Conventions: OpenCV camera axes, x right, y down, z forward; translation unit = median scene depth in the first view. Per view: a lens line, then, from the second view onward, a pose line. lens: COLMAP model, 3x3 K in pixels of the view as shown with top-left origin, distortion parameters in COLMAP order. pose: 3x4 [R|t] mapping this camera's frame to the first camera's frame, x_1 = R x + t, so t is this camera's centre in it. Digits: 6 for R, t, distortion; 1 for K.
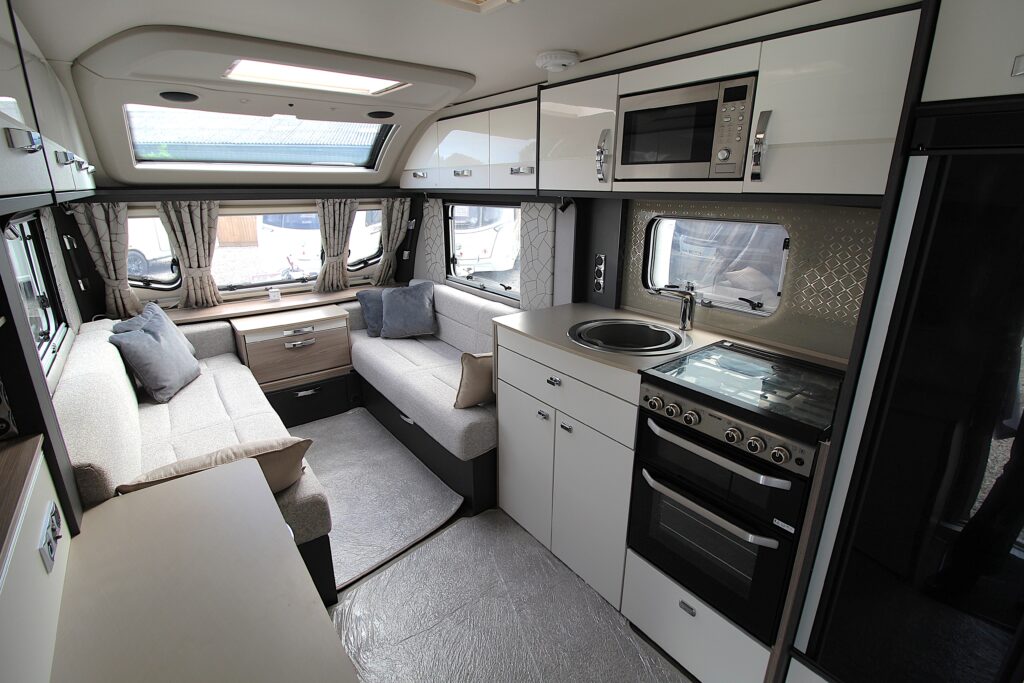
lens RADIAL K [[473.8, 0, 516.7], [0, 473.8, 333.9], [0, 0, 1]] dist [-0.002857, -0.010915]
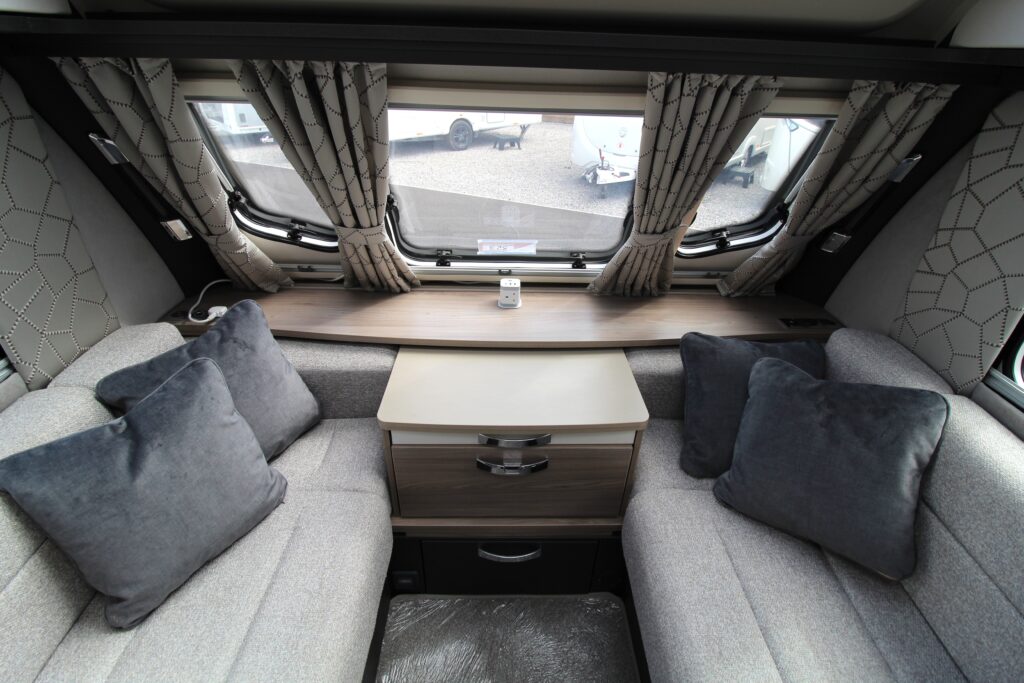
lens RADIAL K [[473.8, 0, 516.7], [0, 473.8, 333.4], [0, 0, 1]] dist [-0.002857, -0.010915]
pose [[0.802161, 0.321016, -0.503474, -0.363097], [-0.200497, 0.939040, 0.279293, -0.246774], [0.562440, -0.123093, 0.817624, 0.867830]]
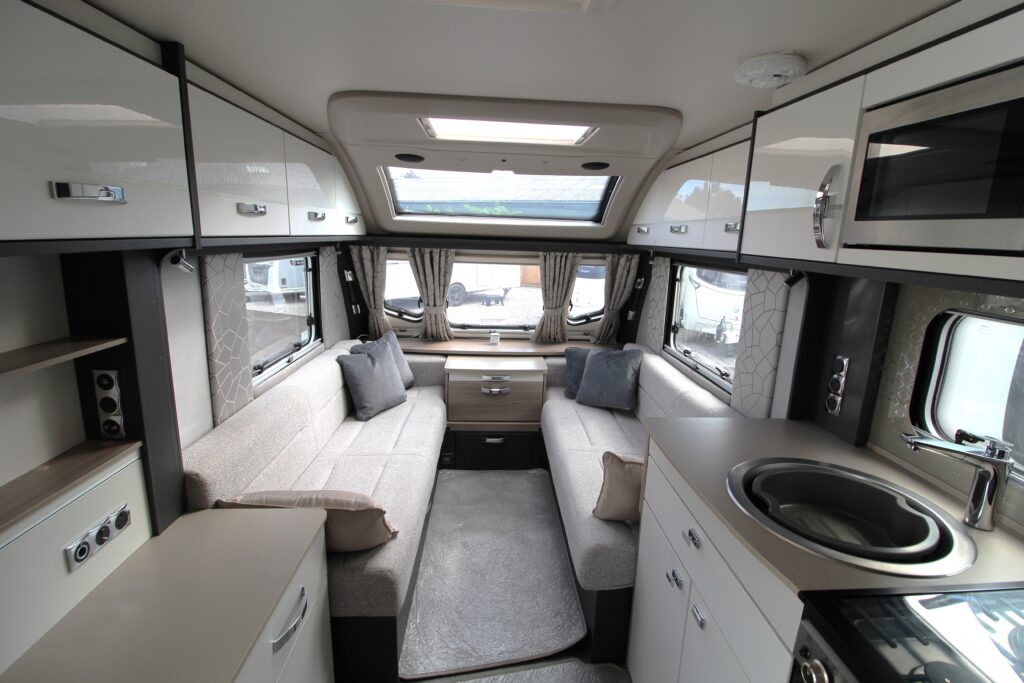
lens RADIAL K [[473.8, 0, 521.1], [0, 473.8, 335.7], [0, 0, 1]] dist [-0.002857, -0.010915]
pose [[0.825961, 0.140319, -0.545985, 0.152467], [-0.195824, 0.979630, -0.044474, -0.075520], [0.528623, 0.143650, 0.836614, 0.213331]]
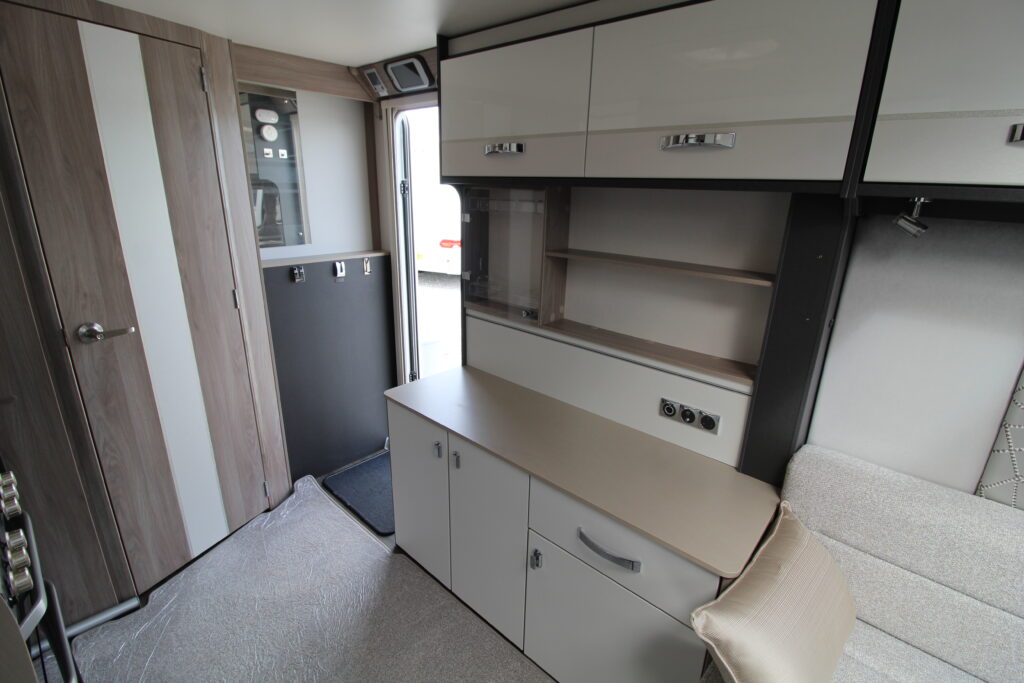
lens RADIAL K [[473.8, 0, 518.3], [0, 473.8, 334.5], [0, 0, 1]] dist [-0.002857, -0.010915]
pose [[-0.984203, 0.023205, -0.175519, -0.089177], [-0.080993, 0.822543, 0.562906, -0.229241], [0.157434, 0.568230, -0.807669, 0.793064]]
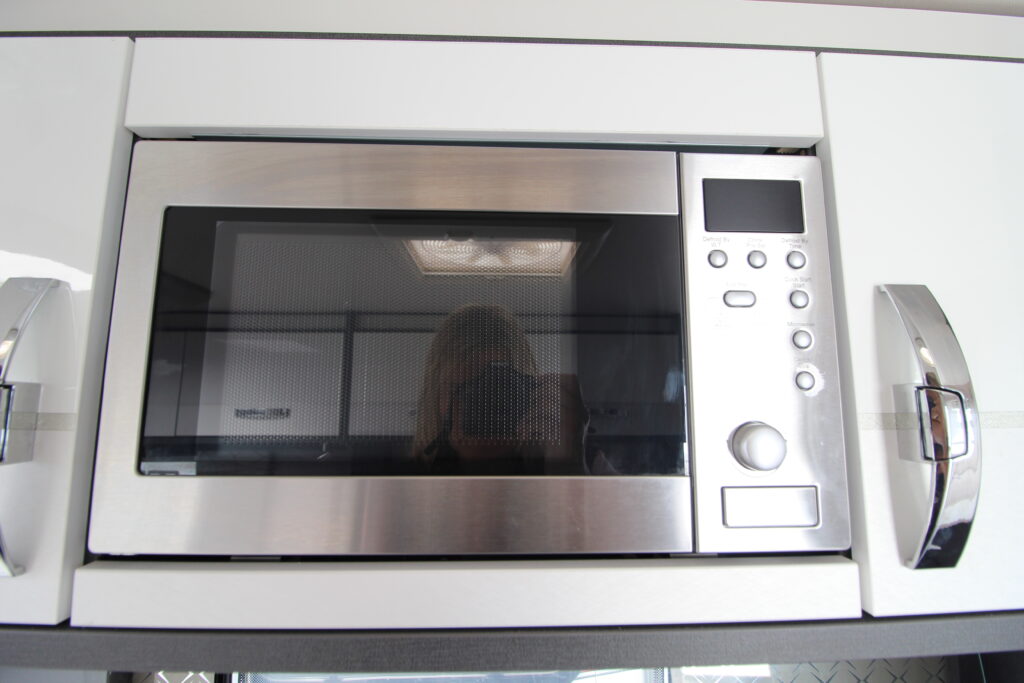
lens RADIAL K [[473.8, 0, 512.2], [0, 473.8, 338.1], [0, 0, 1]] dist [-0.002857, -0.010915]
pose [[0.587014, 0.096046, 0.803859, 0.110409], [0.239238, 0.928013, -0.285583, -0.223999], [-0.773421, 0.359954, 0.521779, 0.549879]]
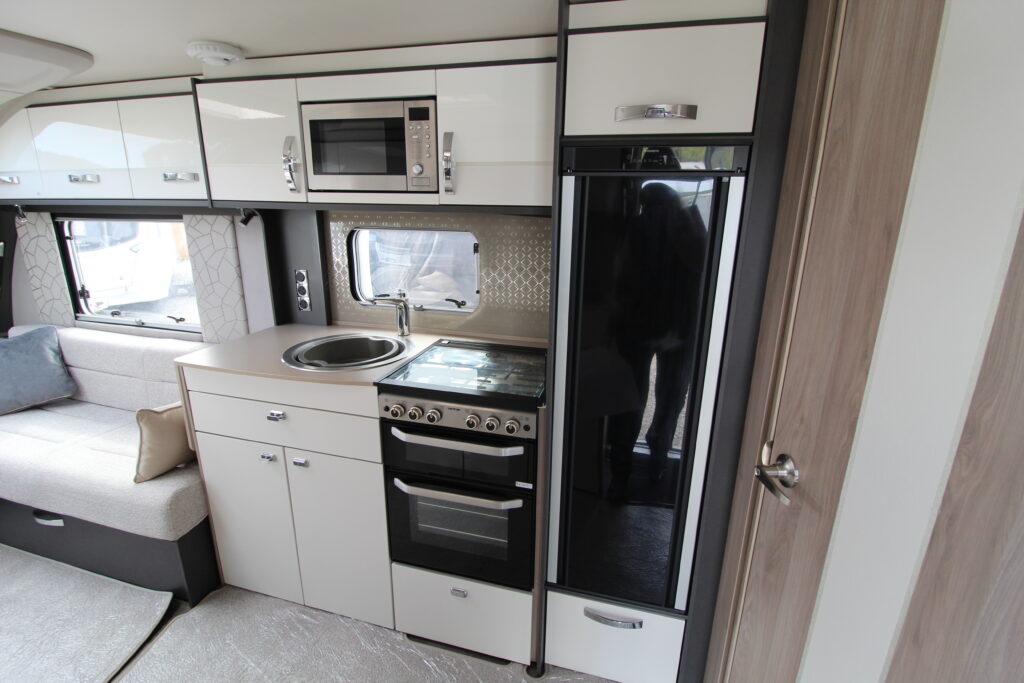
lens RADIAL K [[473.8, 0, 517.9], [0, 473.8, 333.4], [0, 0, 1]] dist [-0.002857, -0.010915]
pose [[0.799048, -0.155004, 0.580944, -0.037133], [0.167419, 0.985346, 0.032630, -0.004074], [-0.577488, 0.071189, 0.813289, 0.010009]]
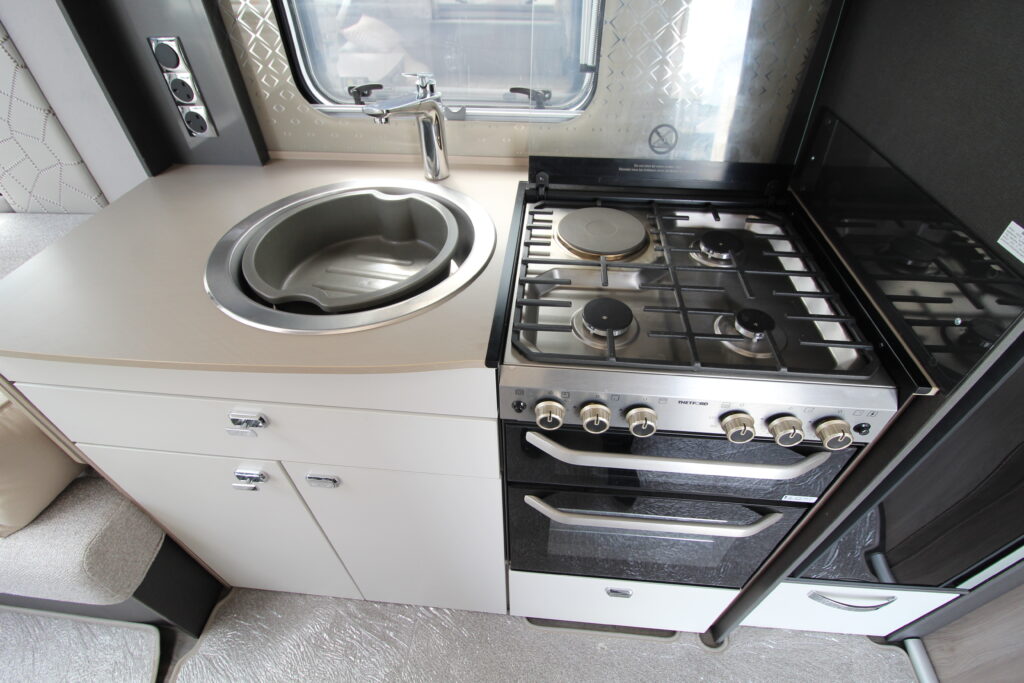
lens RADIAL K [[473.8, 0, 516.4], [0, 473.8, 335.5], [0, 0, 1]] dist [-0.002857, -0.010915]
pose [[0.682830, -0.502128, 0.530669, 0.045270], [0.220887, 0.834269, 0.505177, -0.085504], [-0.696385, -0.227732, 0.680578, 0.441930]]
